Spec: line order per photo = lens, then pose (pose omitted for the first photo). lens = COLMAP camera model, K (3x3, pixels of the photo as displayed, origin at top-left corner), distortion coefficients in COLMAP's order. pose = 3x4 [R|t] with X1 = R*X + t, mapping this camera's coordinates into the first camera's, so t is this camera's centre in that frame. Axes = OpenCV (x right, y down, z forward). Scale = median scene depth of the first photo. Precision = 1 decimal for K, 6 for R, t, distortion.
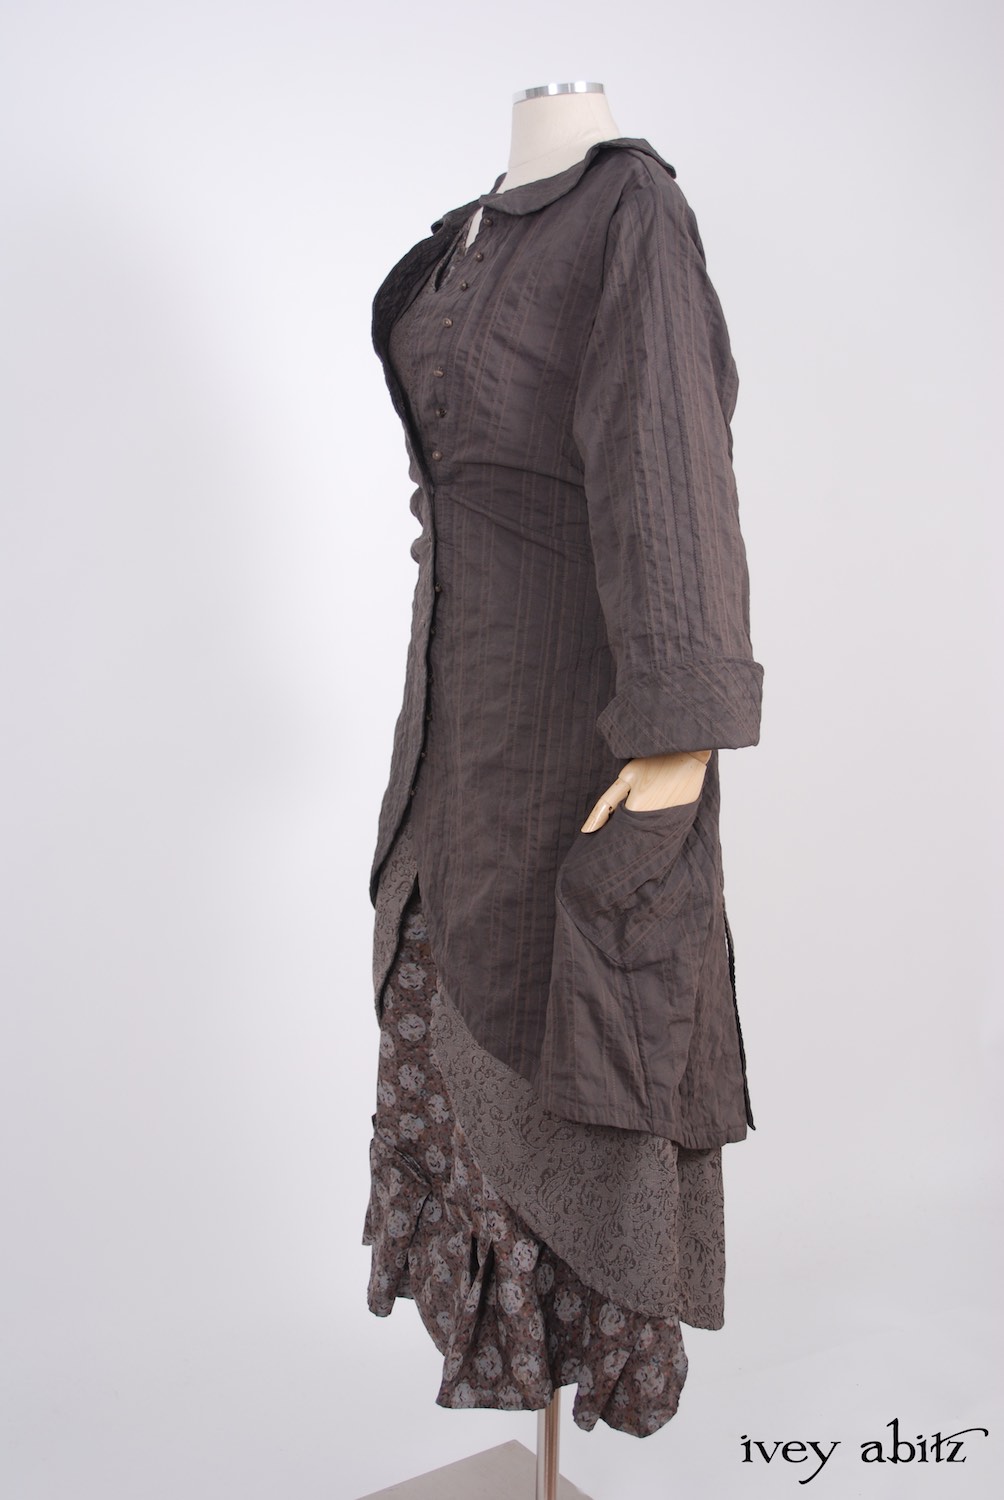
lens RADIAL K [[1838.4, 0, 502.0], [0, 1838.4, 750.0], [0, 0, 1]] dist [-0.112549, 0.068072]
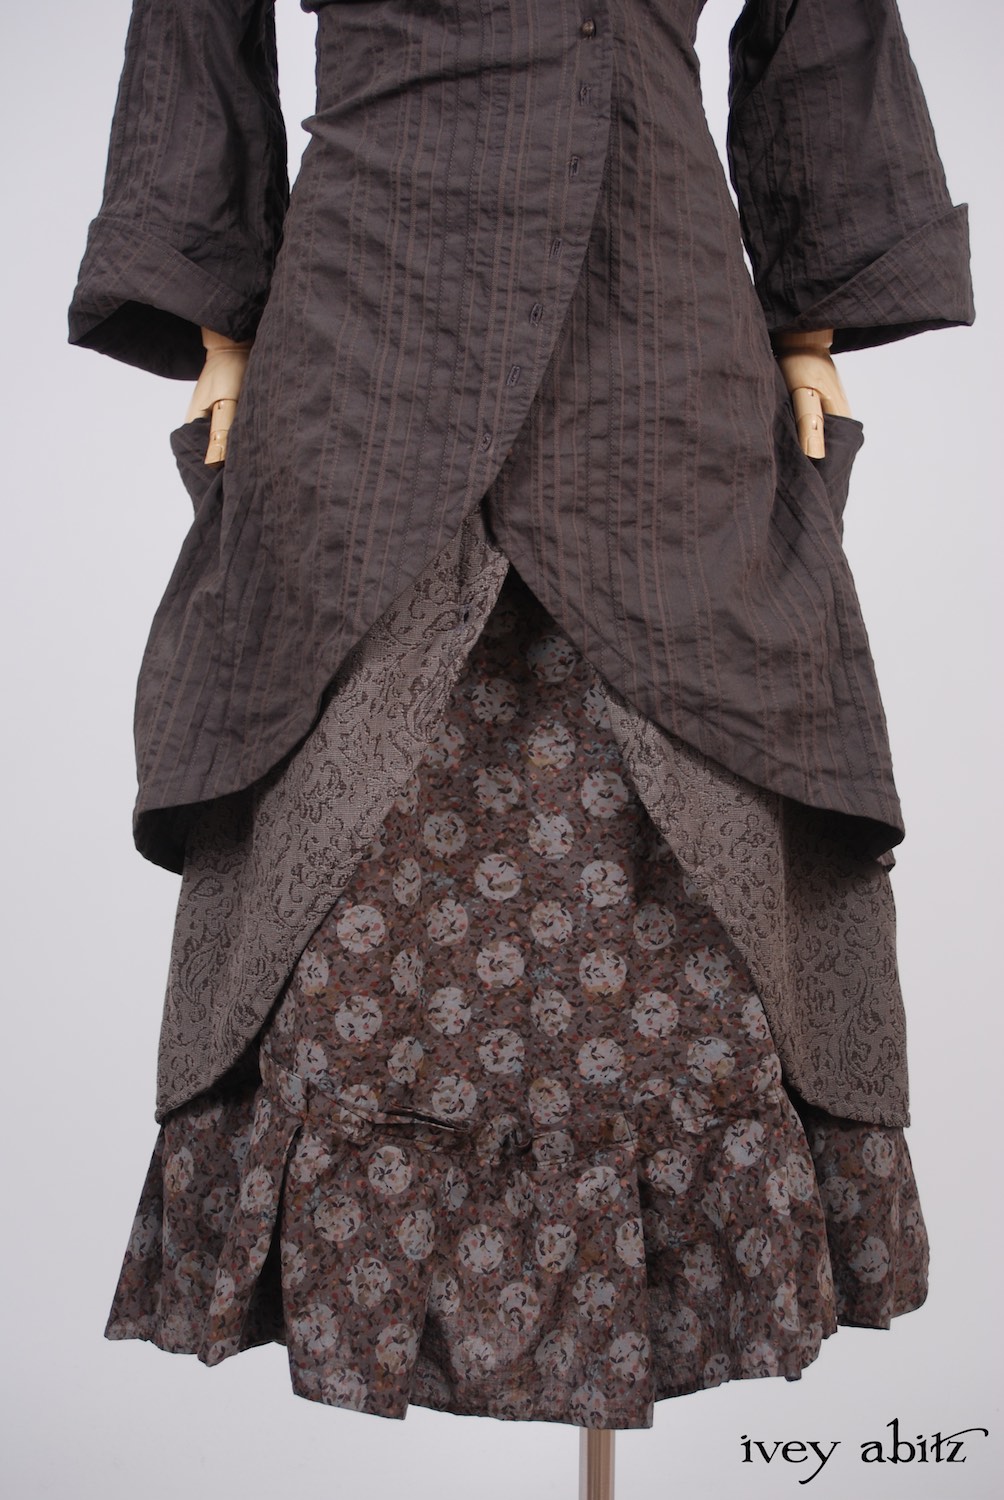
lens RADIAL K [[2391.6, 0, 502.0], [0, 2391.6, 750.0], [0, 0, 1]] dist [-0.087335, 0.074662]
pose [[0.323250, -0.078404, 0.943060, -0.857639], [0.176342, 0.984097, 0.021371, 0.111869], [-0.929738, 0.159393, 0.331935, 0.806111]]
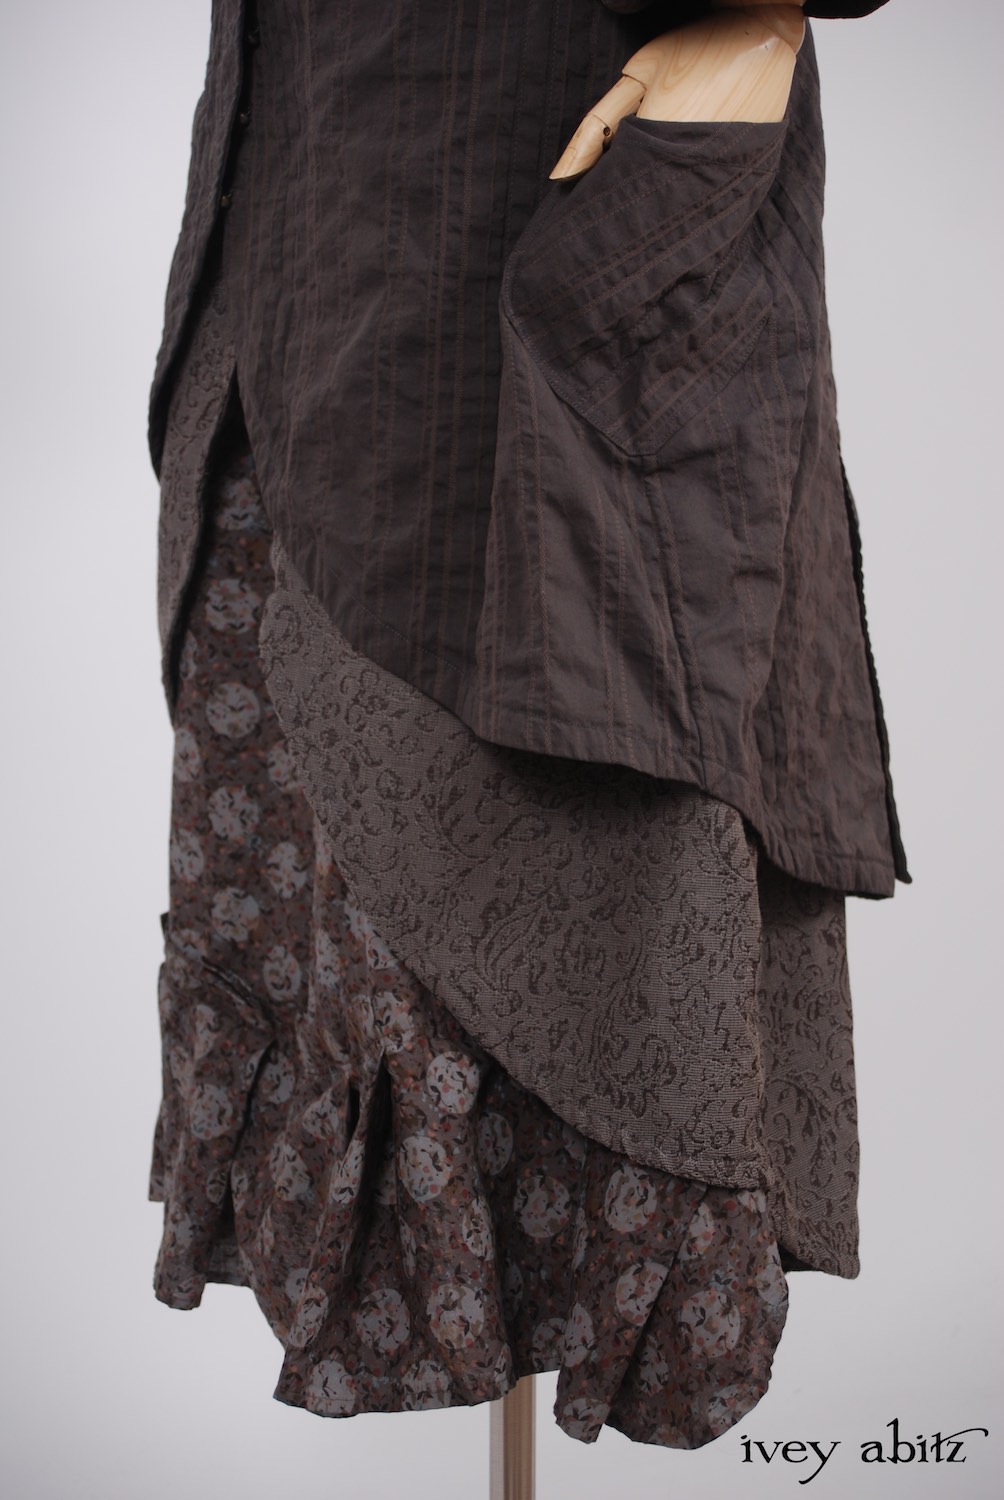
lens RADIAL K [[2934.4, 0, 502.0], [0, 2934.4, 750.0], [0, 0, 1]] dist [-0.064023, -0.007277]
pose [[0.999876, -0.013036, 0.008865, 0.020727], [0.013550, 0.998072, -0.060562, 0.241025], [-0.008058, 0.060675, 0.998125, 0.208838]]
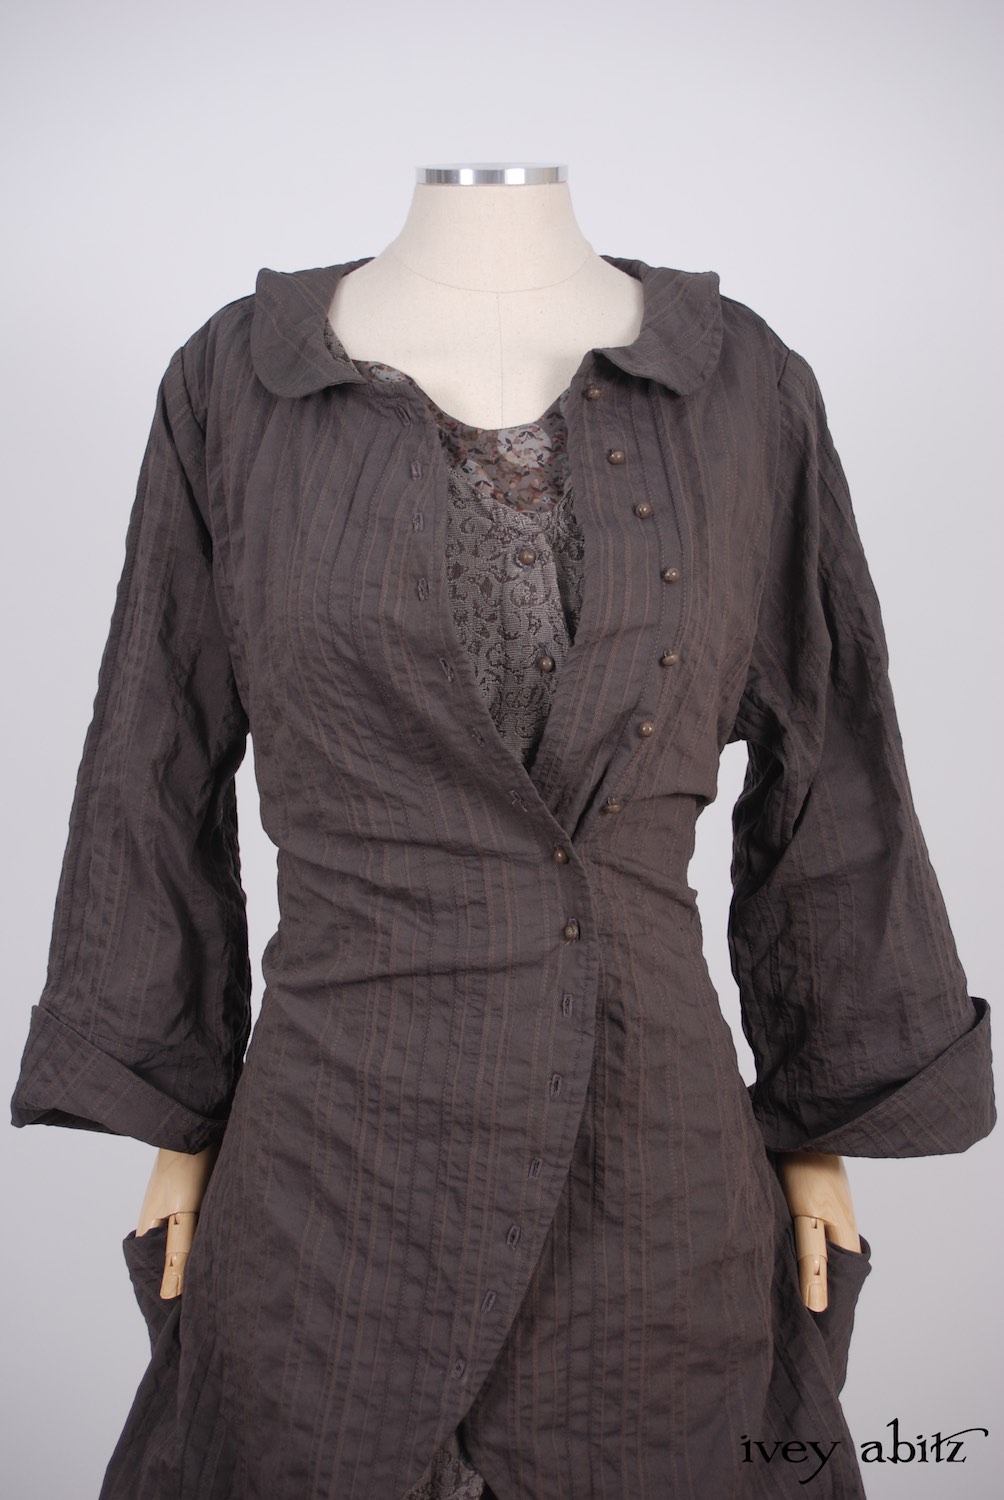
lens RADIAL K [[2772.3, 0, 502.0], [0, 2772.3, 750.0], [0, 0, 1]] dist [-0.075951, 0.044653]
pose [[0.329108, -0.126653, 0.935760, -0.879134], [0.172126, 0.982409, 0.072429, -0.241002], [-0.928472, 0.137232, 0.345119, 0.718283]]
